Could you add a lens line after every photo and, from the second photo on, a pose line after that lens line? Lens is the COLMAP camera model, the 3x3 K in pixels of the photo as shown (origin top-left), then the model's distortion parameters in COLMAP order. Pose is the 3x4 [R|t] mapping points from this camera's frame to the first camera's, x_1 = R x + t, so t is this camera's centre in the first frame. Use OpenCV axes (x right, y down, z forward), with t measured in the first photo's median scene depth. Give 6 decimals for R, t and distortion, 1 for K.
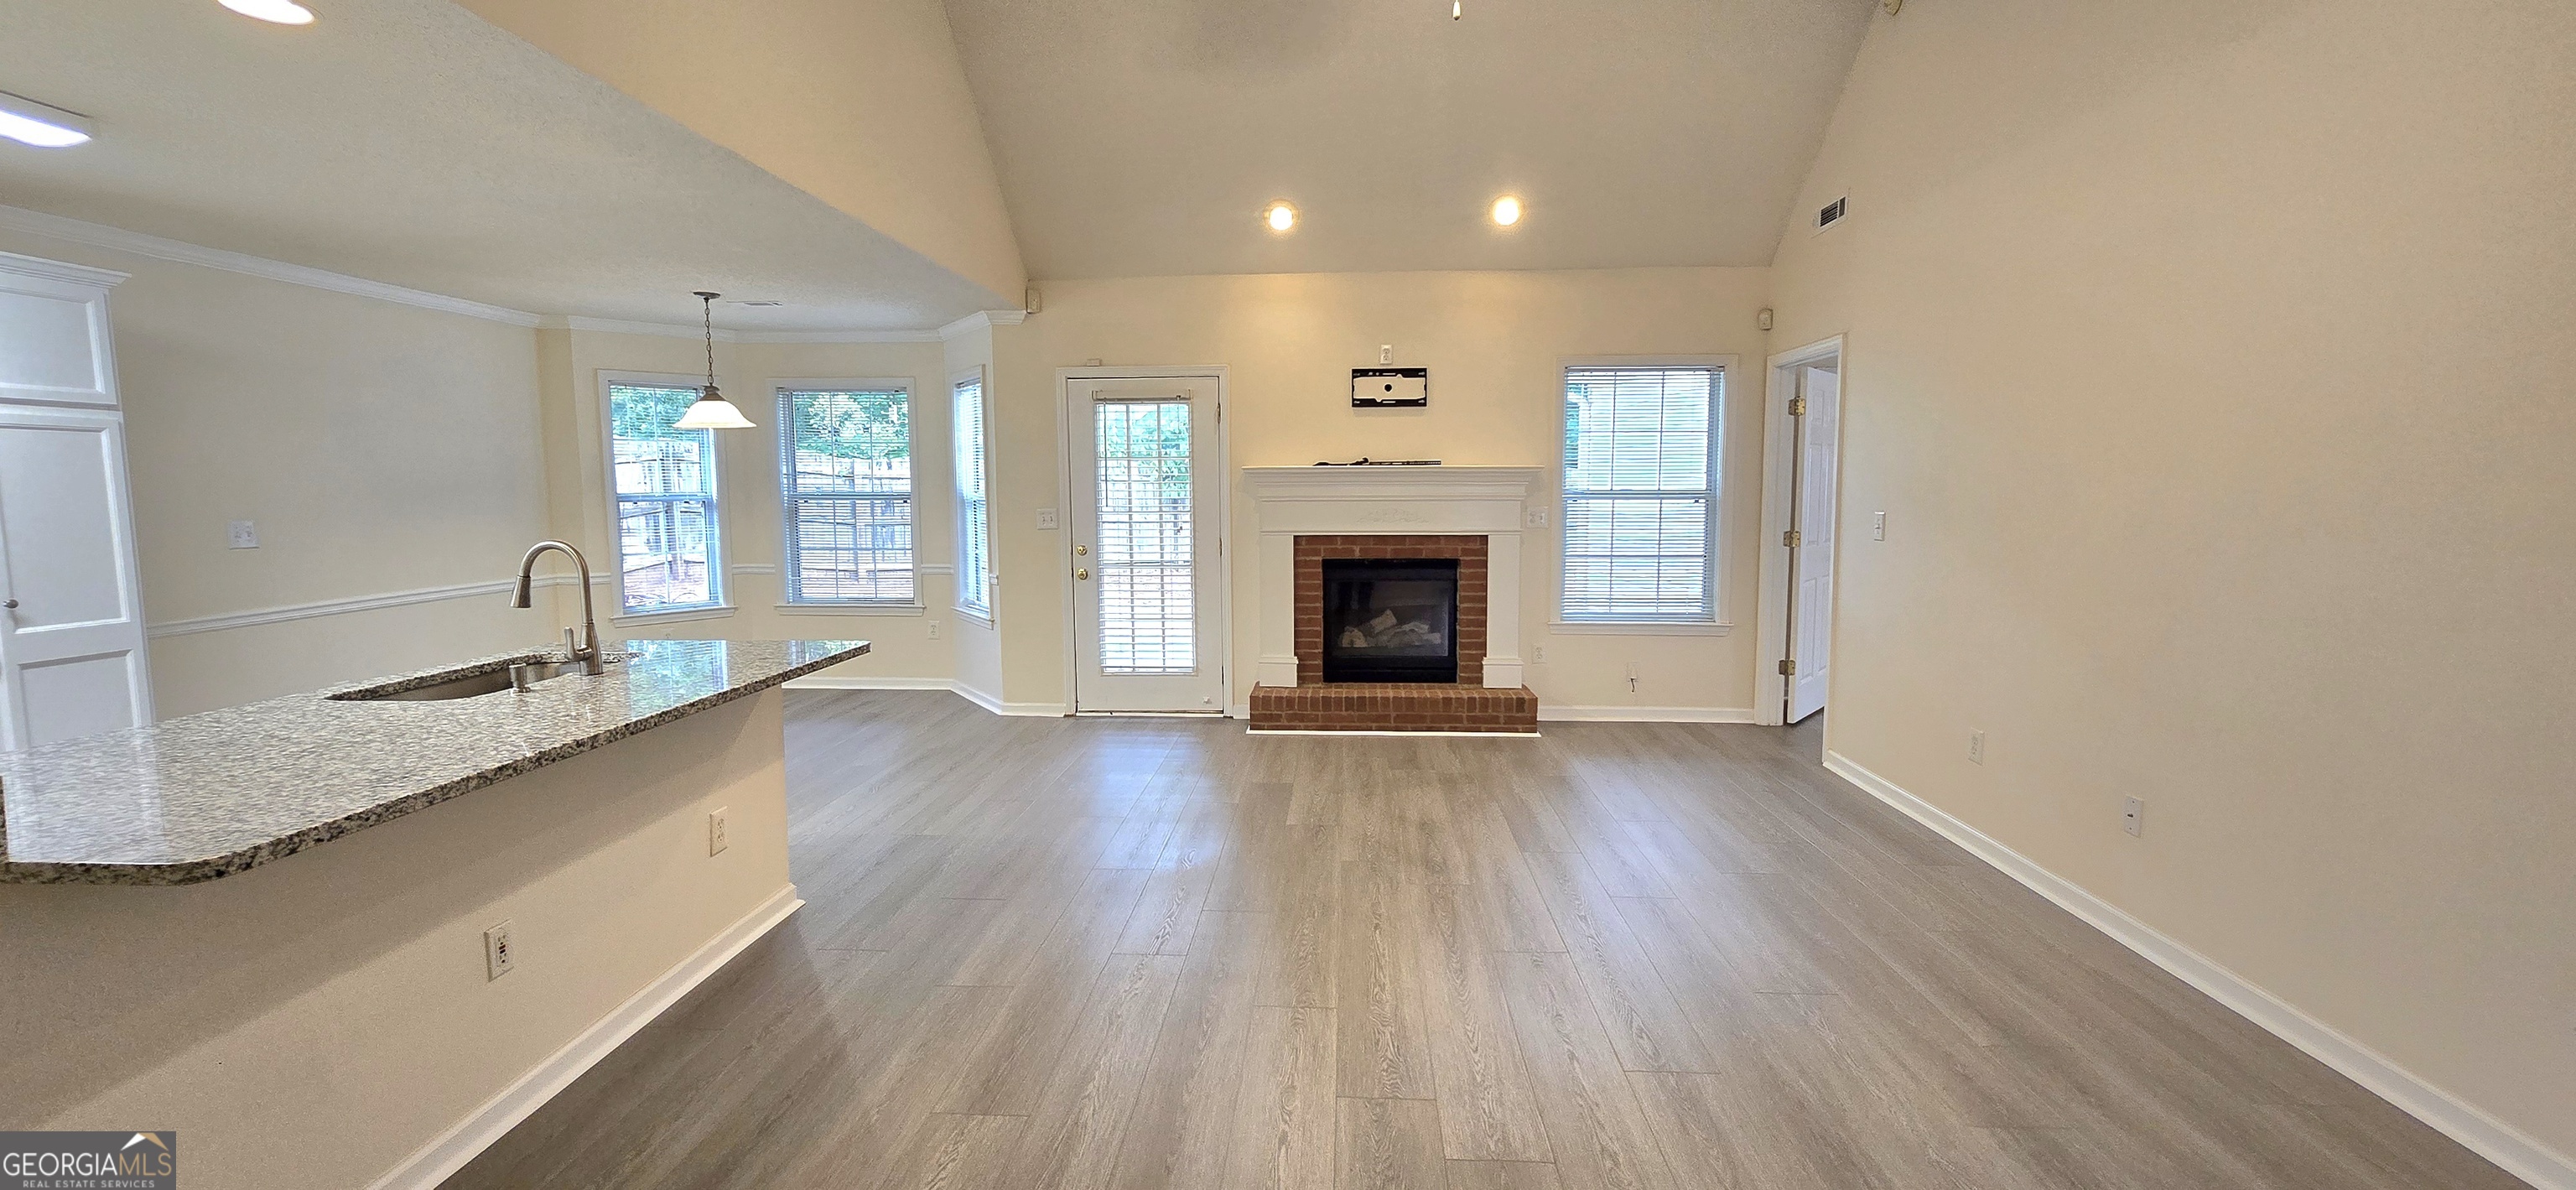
lens RADIAL K [[1053.0, 0, 1272.7], [0, 1053.0, 589.8], [0, 0, 1]] dist [0.000450, 0.000172]
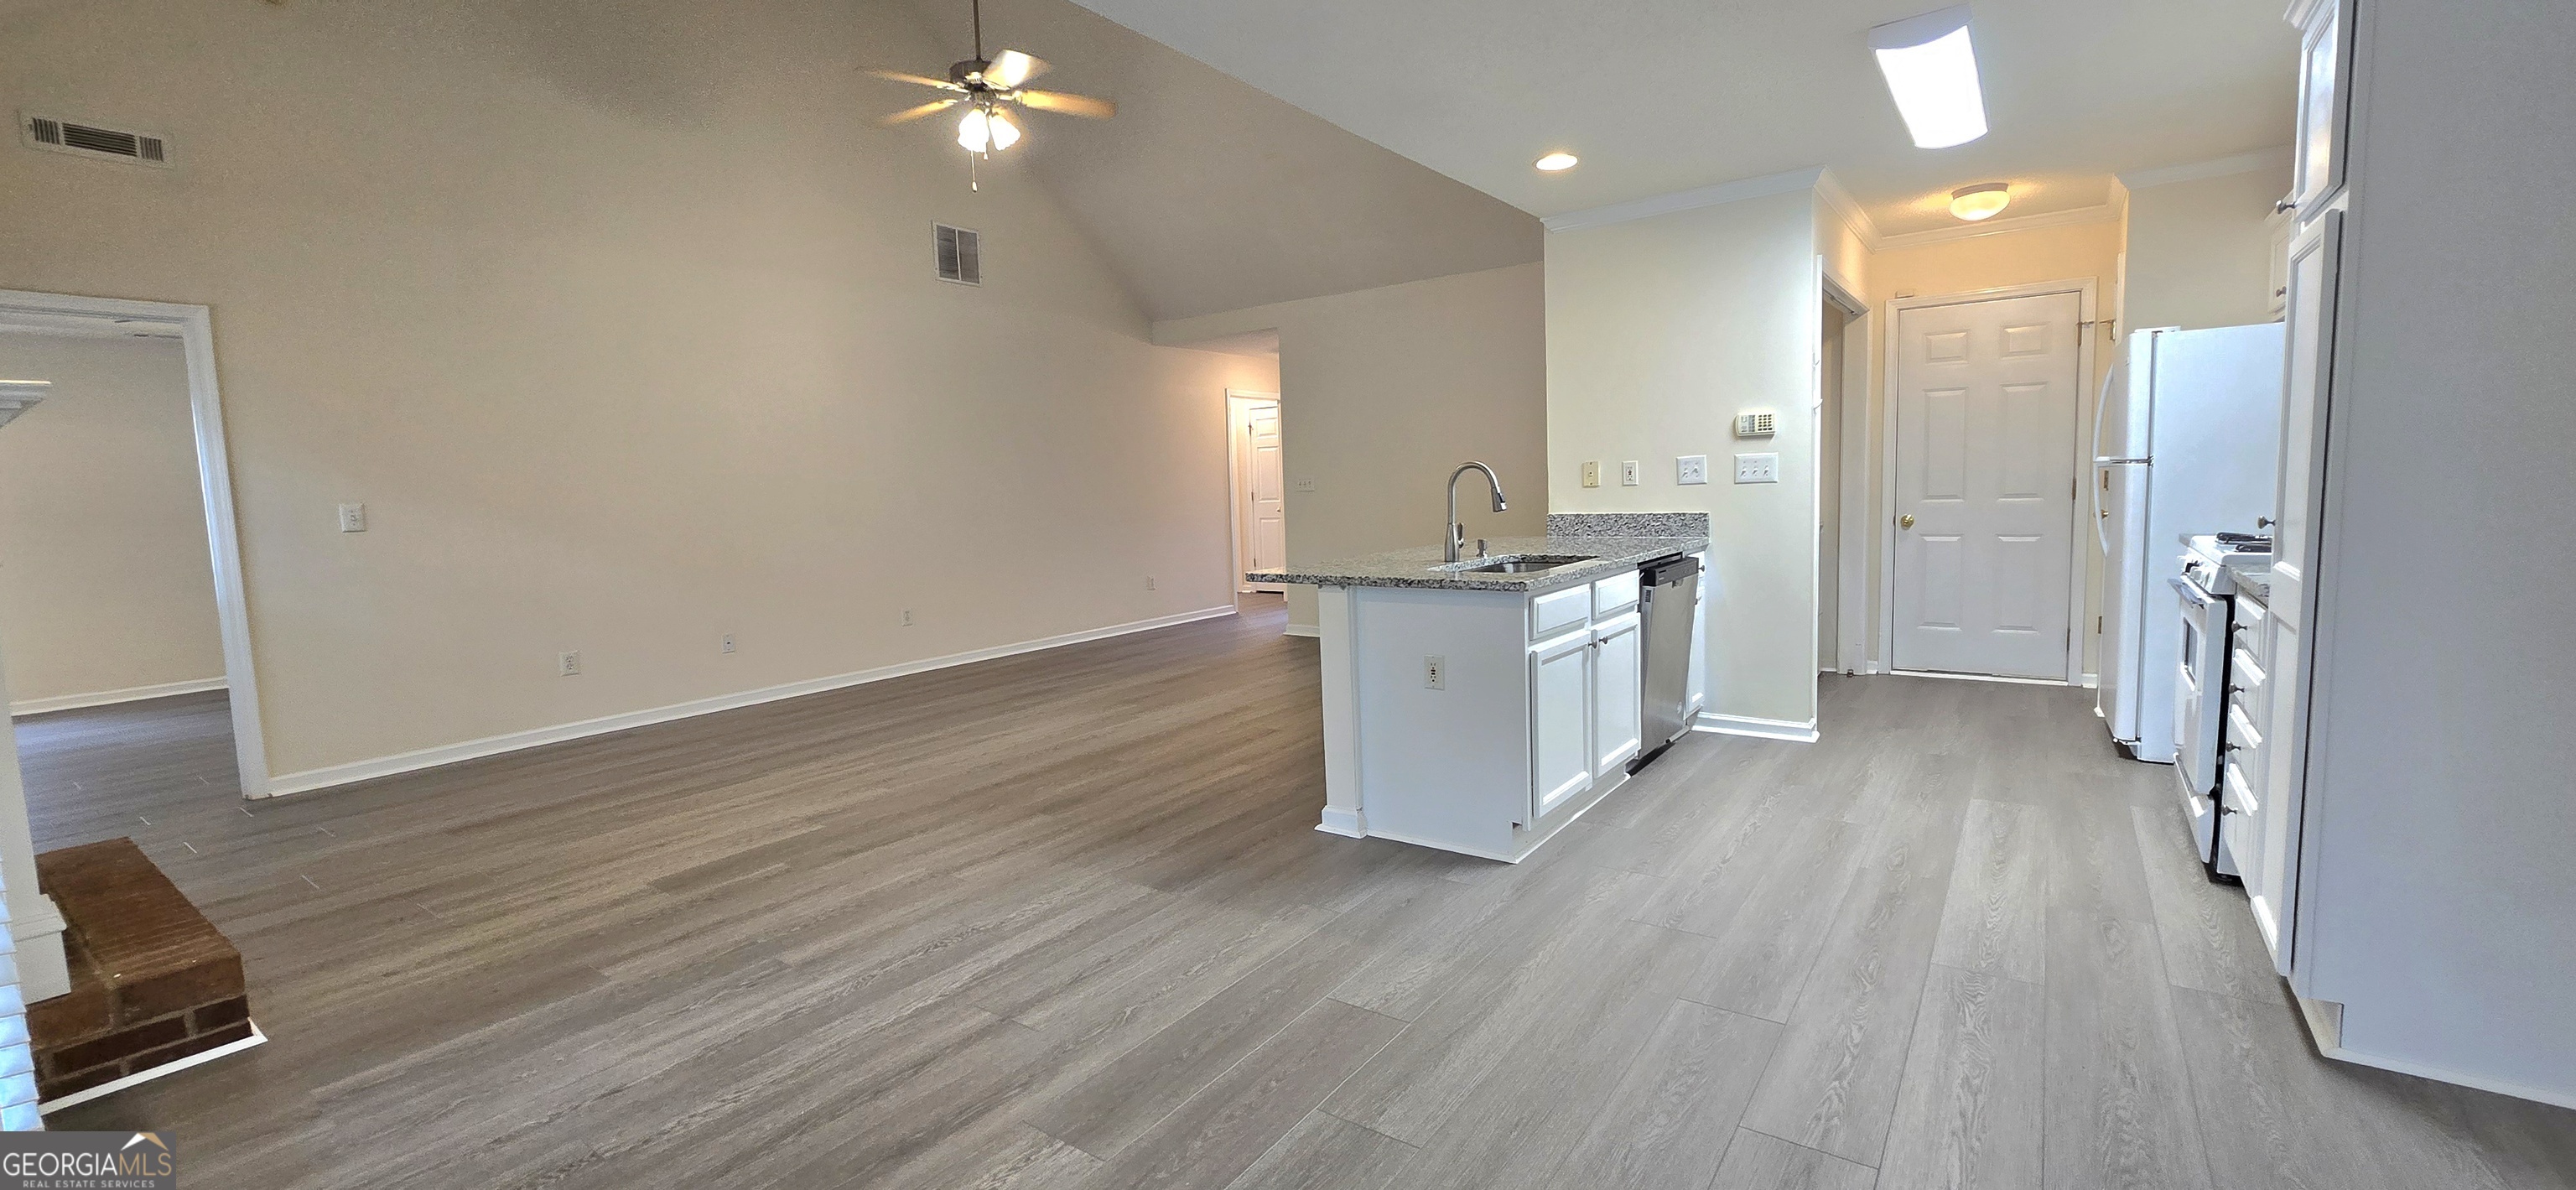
lens RADIAL K [[1054.4, 0, 1285.3], [0, 1054.4, 585.9], [0, 0, 1]] dist [-0.002956, 0.000311]
pose [[-0.848499, -0.015766, 0.528961, -0.559703], [0.092540, 0.979734, 0.177644, -0.071408], [-0.521042, 0.199681, -0.829845, 1.063975]]
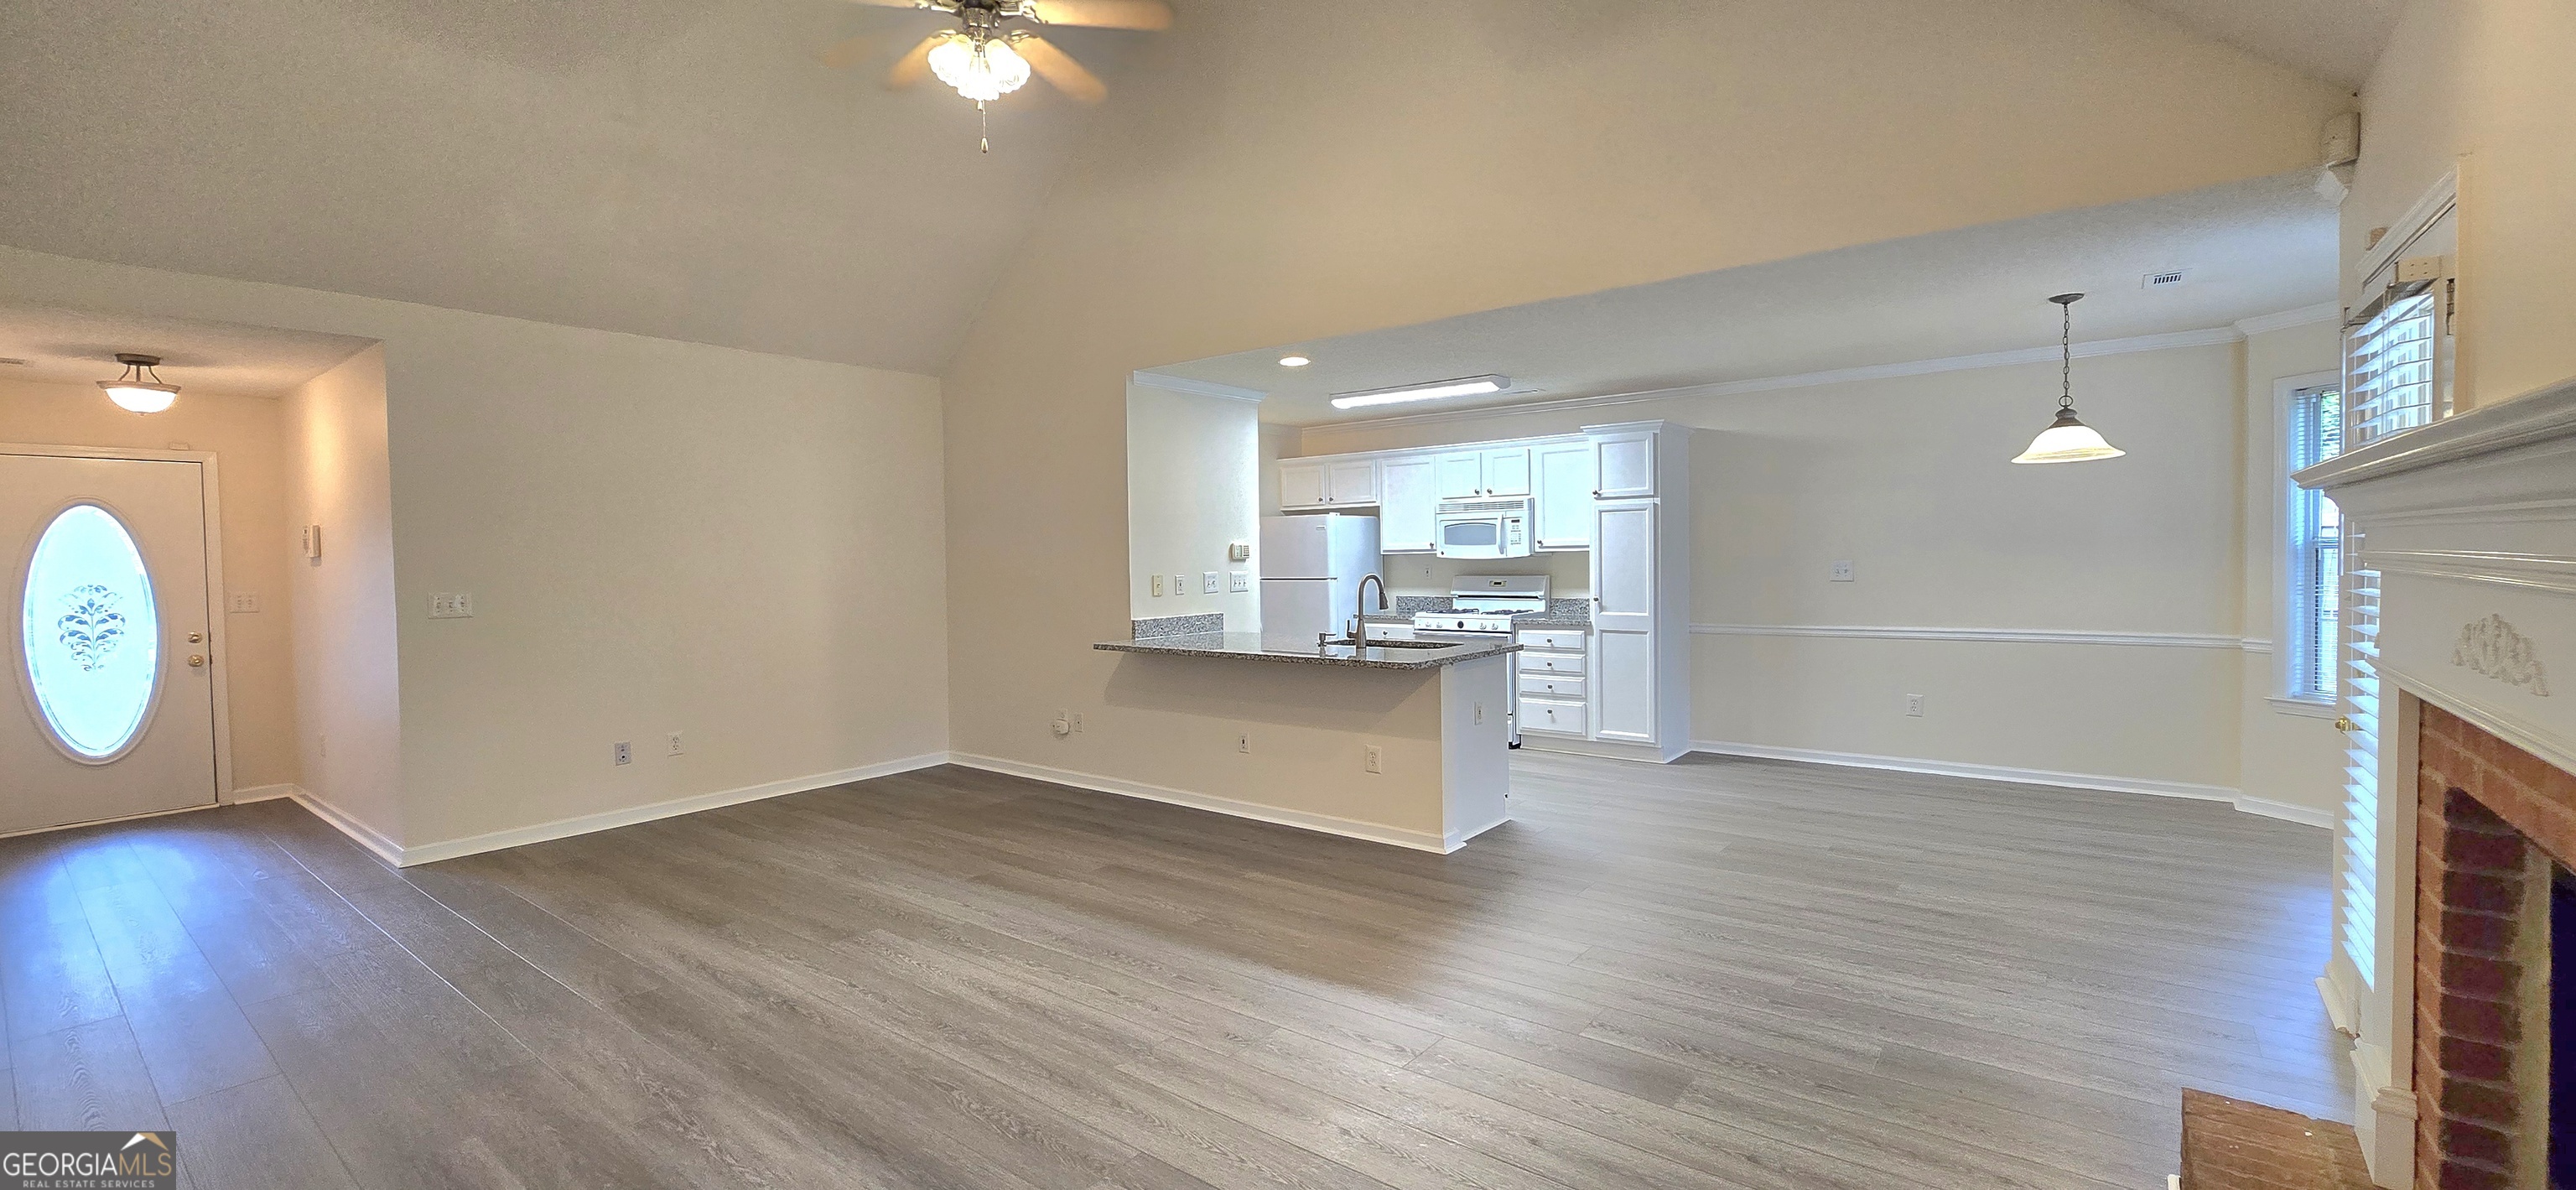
lens RADIAL K [[1057.0, 0, 1280.6], [0, 1057.0, 584.0], [0, 0, 1]] dist [-0.006141, 0.002729]
pose [[-0.561995, 0.038525, -0.826243, 0.445257], [-0.063197, 0.993995, 0.089332, -0.086980], [0.824723, 0.102420, -0.556185, 0.896187]]
